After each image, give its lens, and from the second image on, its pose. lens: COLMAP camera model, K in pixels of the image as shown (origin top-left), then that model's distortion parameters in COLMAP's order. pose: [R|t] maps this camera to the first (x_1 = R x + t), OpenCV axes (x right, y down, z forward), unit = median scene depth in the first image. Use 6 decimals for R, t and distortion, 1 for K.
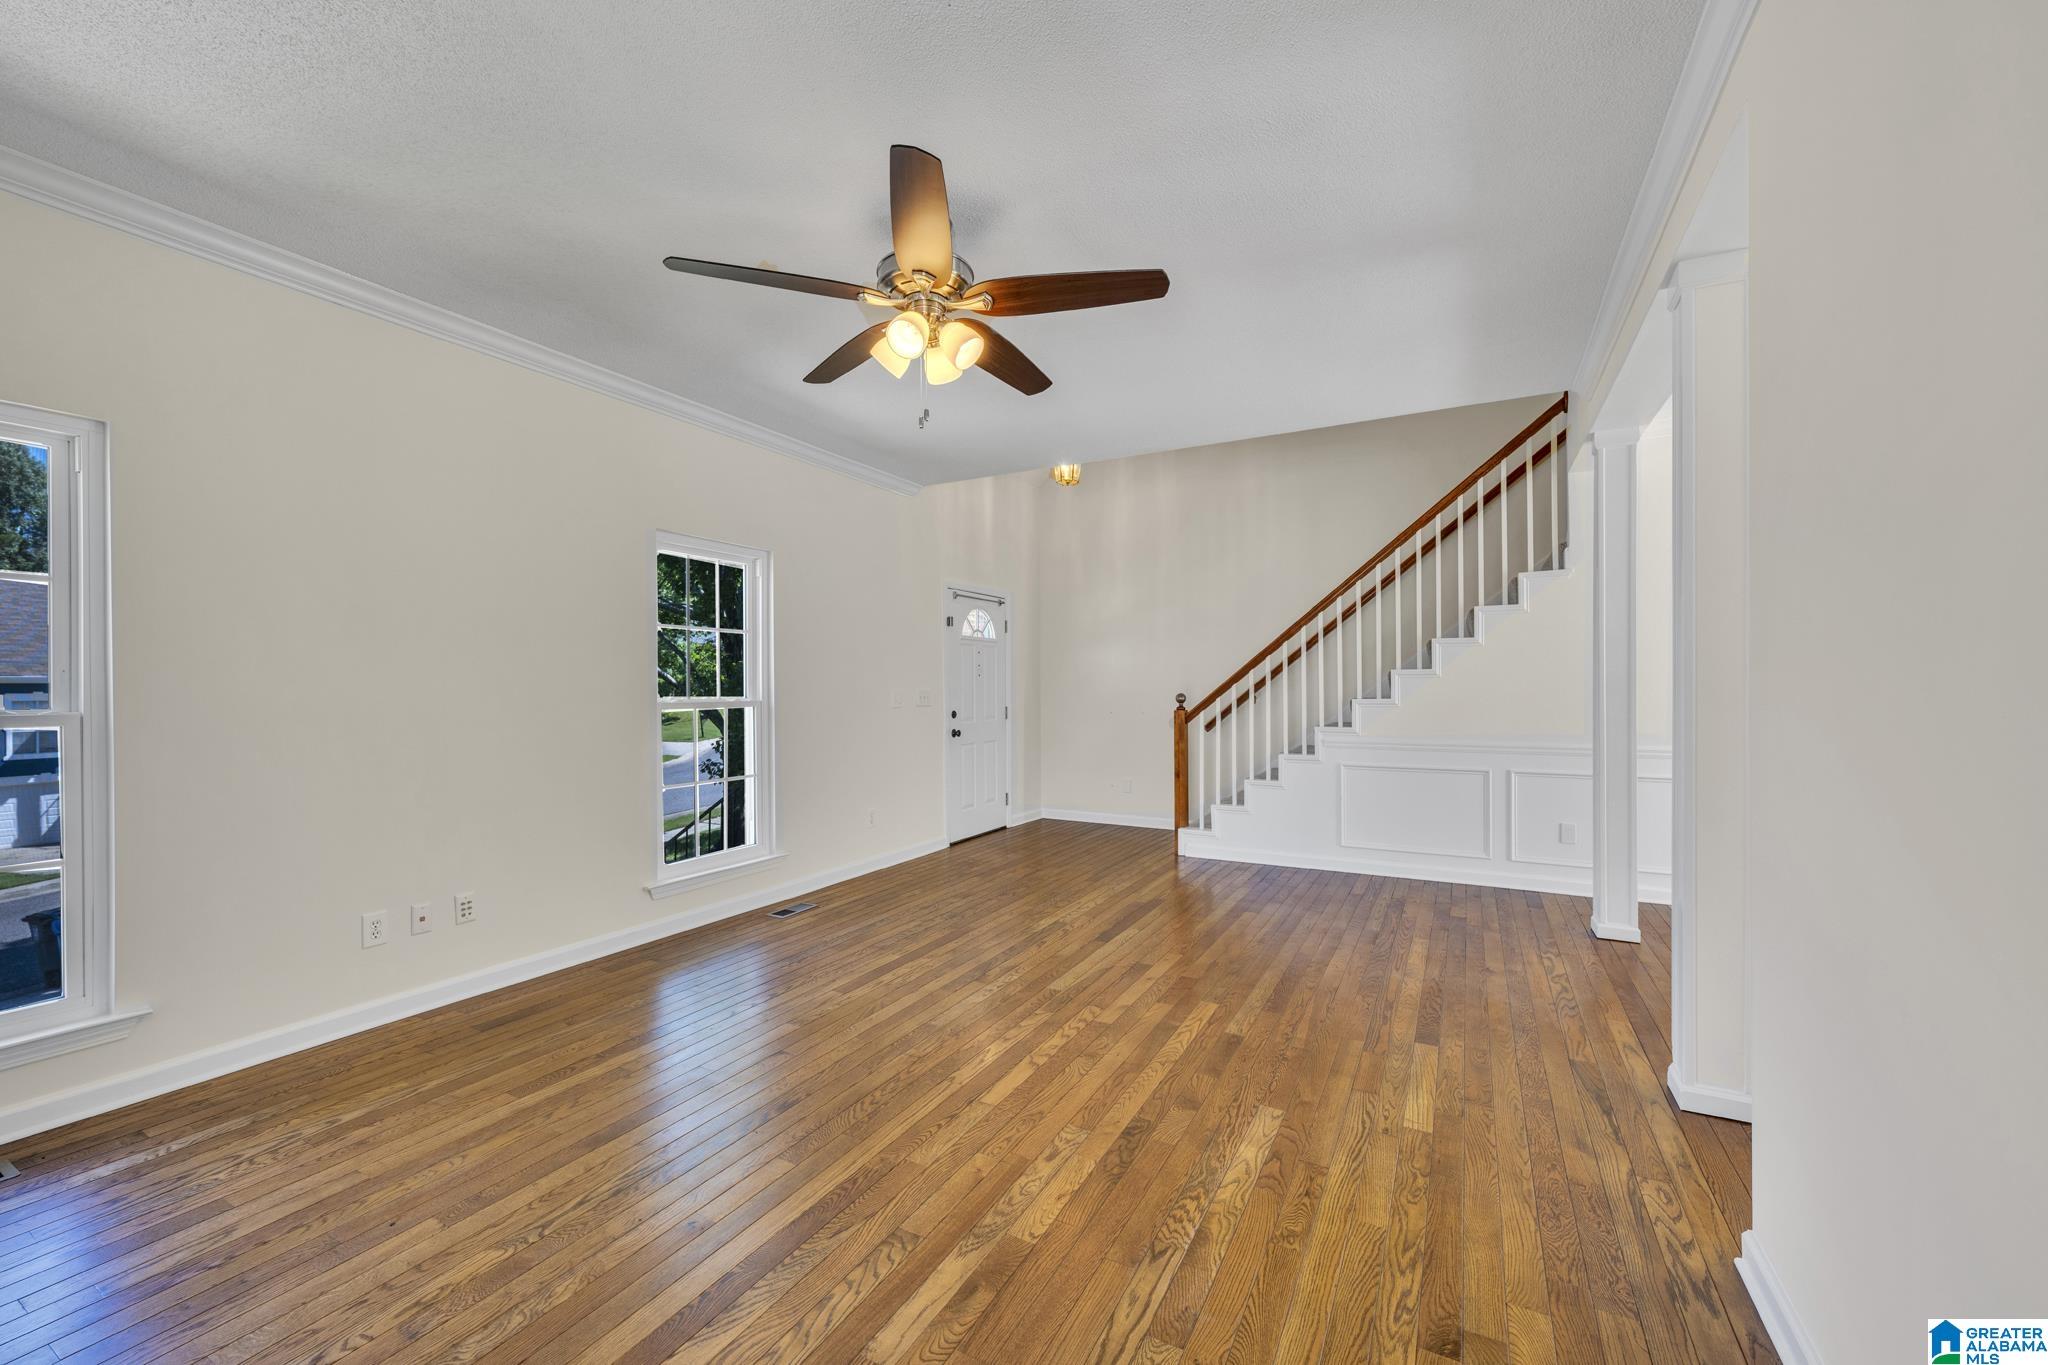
lens RADIAL K [[805.7, 0, 1023.0], [0, 805.7, 689.8], [0, 0, 1]] dist [0.000277, -0.000087]
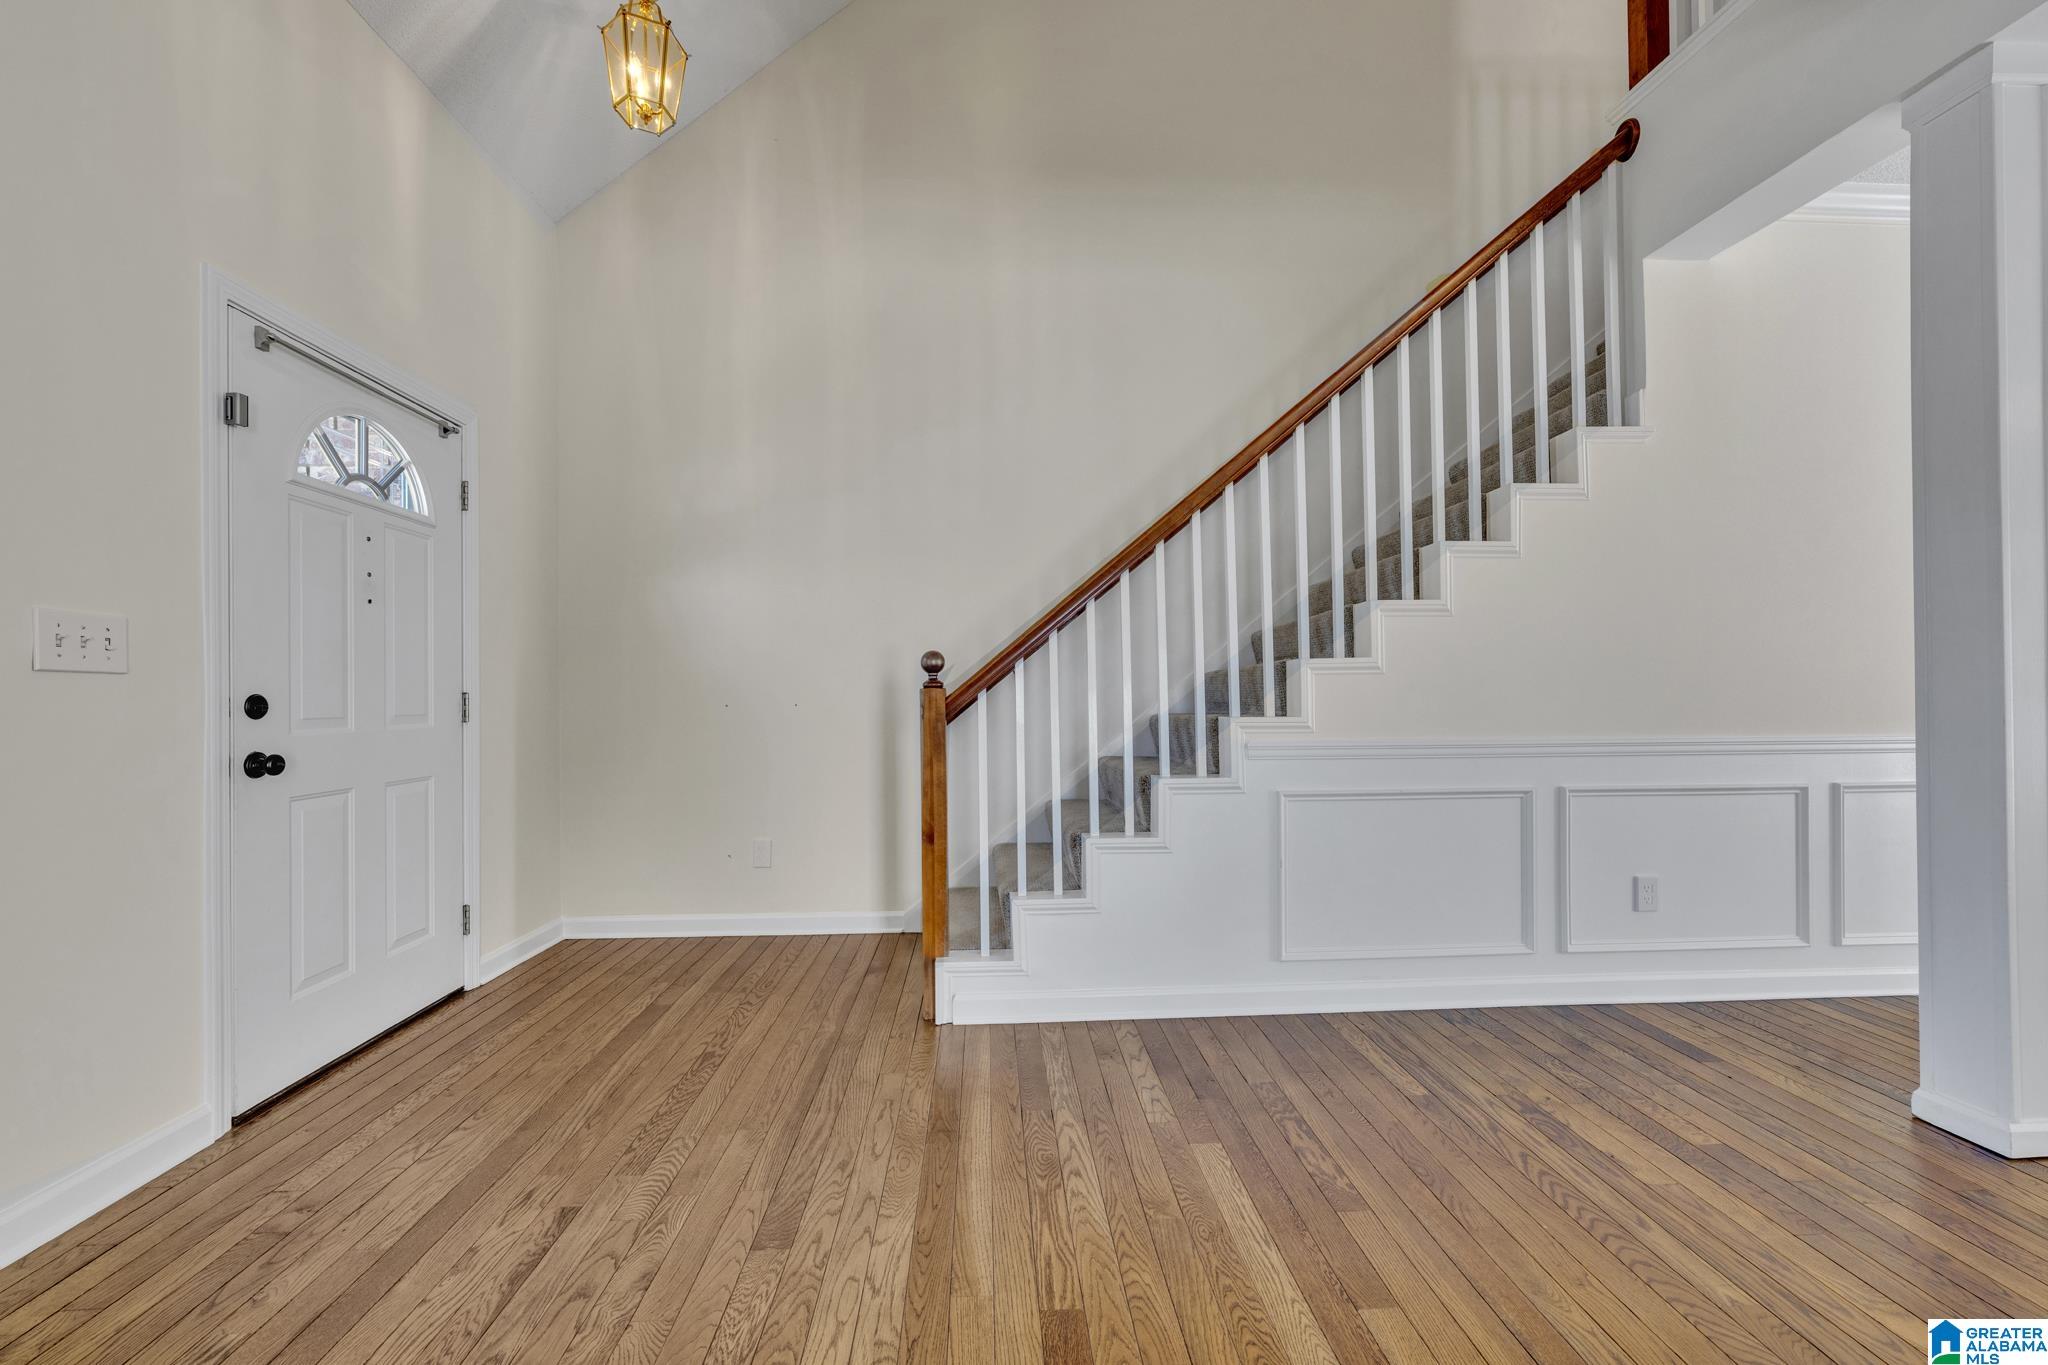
lens RADIAL K [[805.7, 0, 1023.0], [0, 805.7, 689.8], [0, 0, 1]] dist [0.000277, -0.000087]
pose [[0.847612, 0.001212, 0.530615, 0.003853], [0.005928, 0.999913, -0.011753, 0.039351], [-0.530583, 0.013108, 0.847532, 0.761160]]
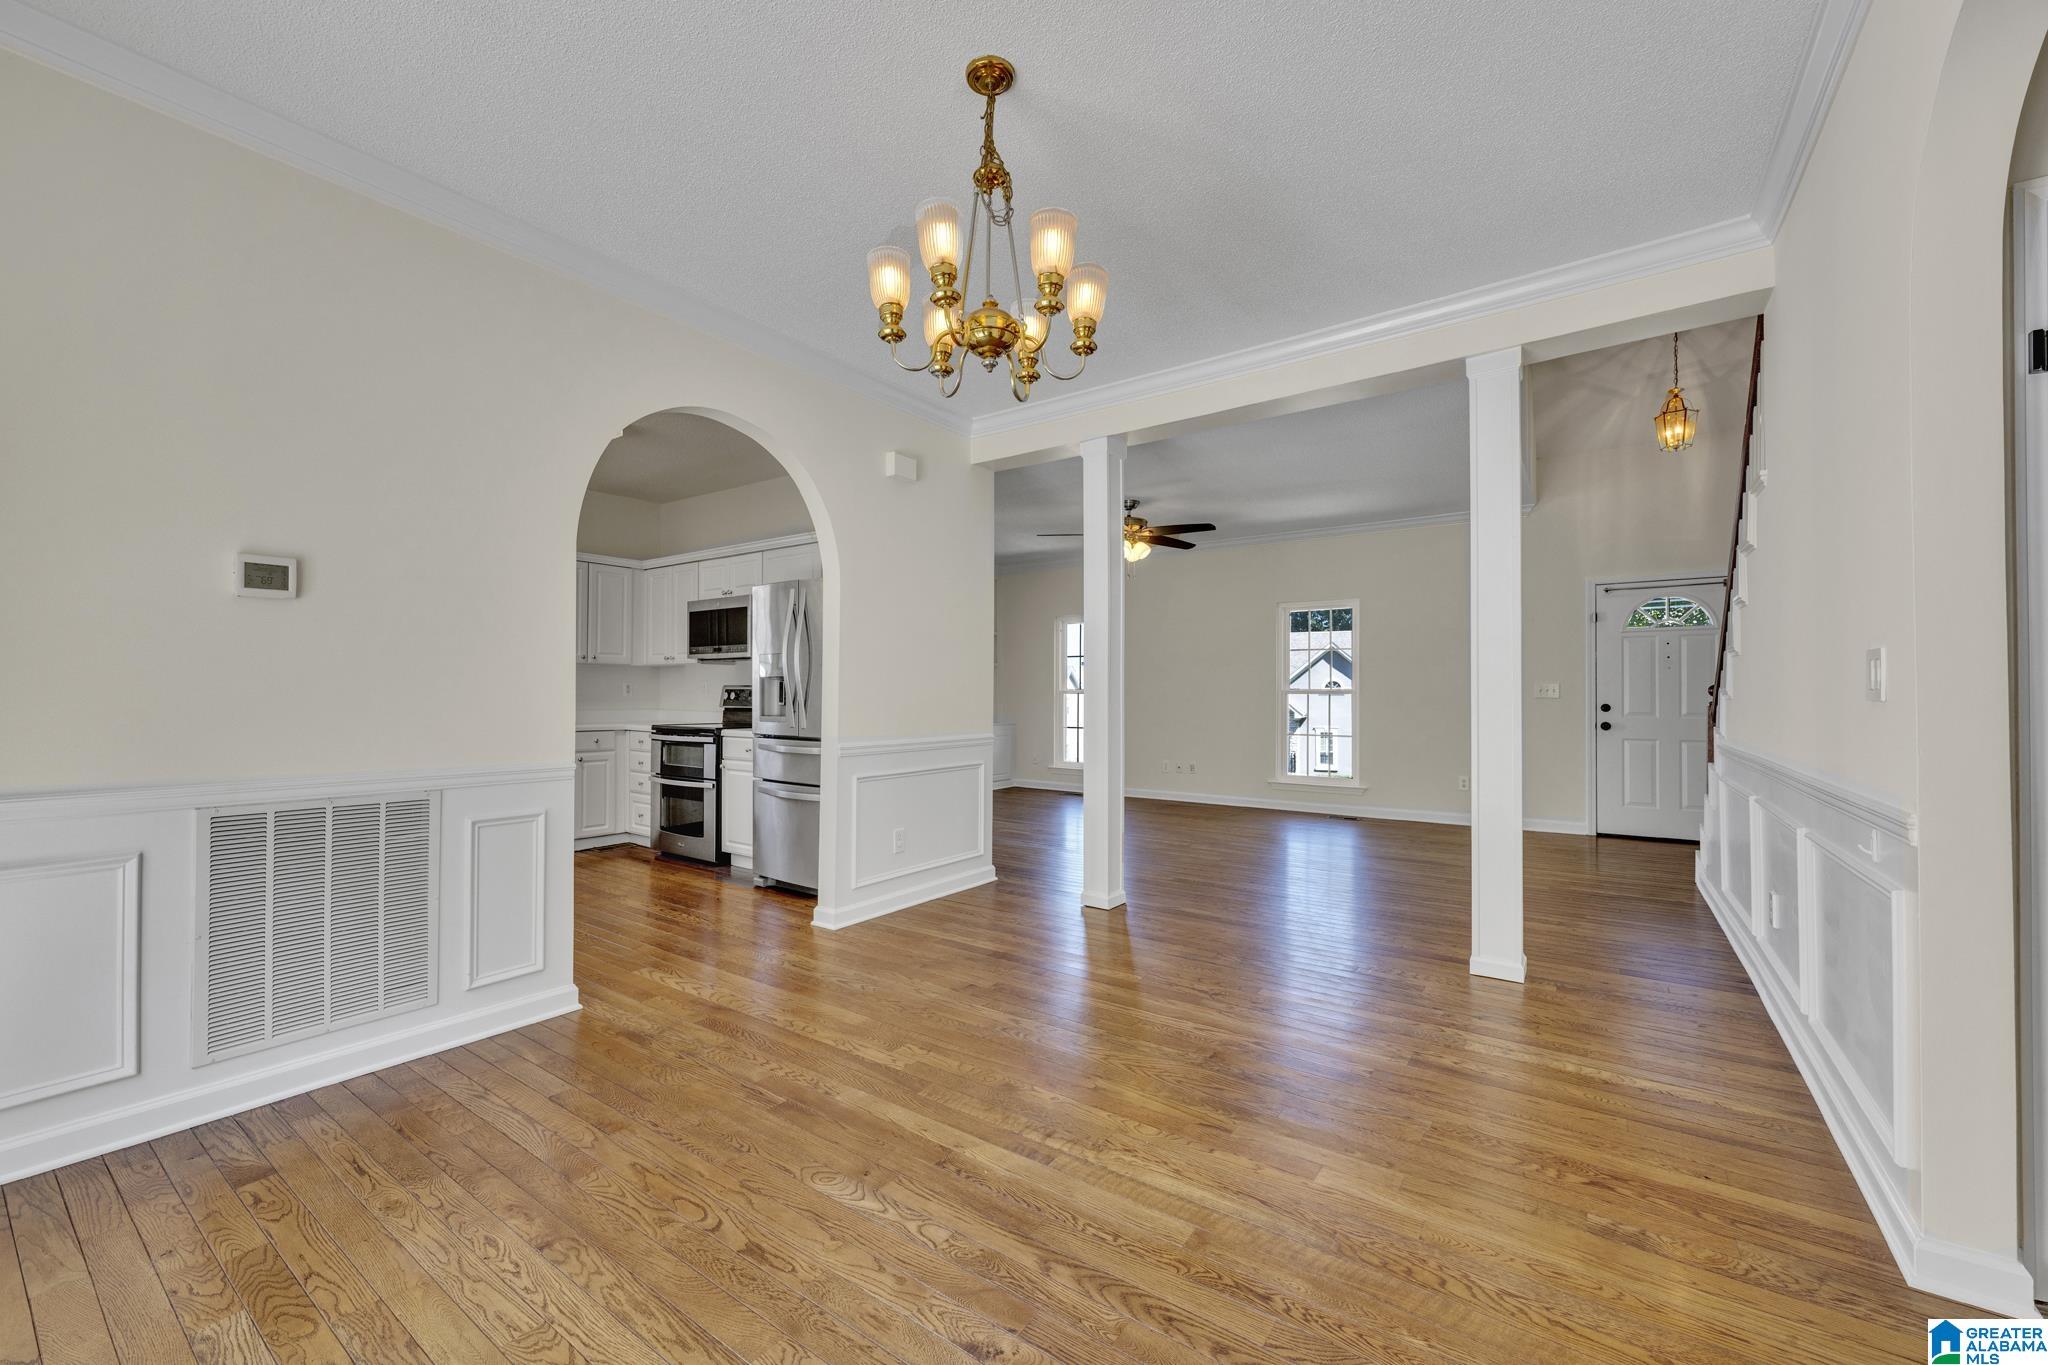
lens RADIAL K [[808.0, 0, 1019.6], [0, 808.0, 689.3], [0, 0, 1]] dist [0.000147, 0.000028]
pose [[-0.121209, -0.004663, -0.992616, 1.346716], [-0.006807, 0.999969, -0.003866, 0.021547], [0.992604, 0.006288, -0.121237, 0.527504]]
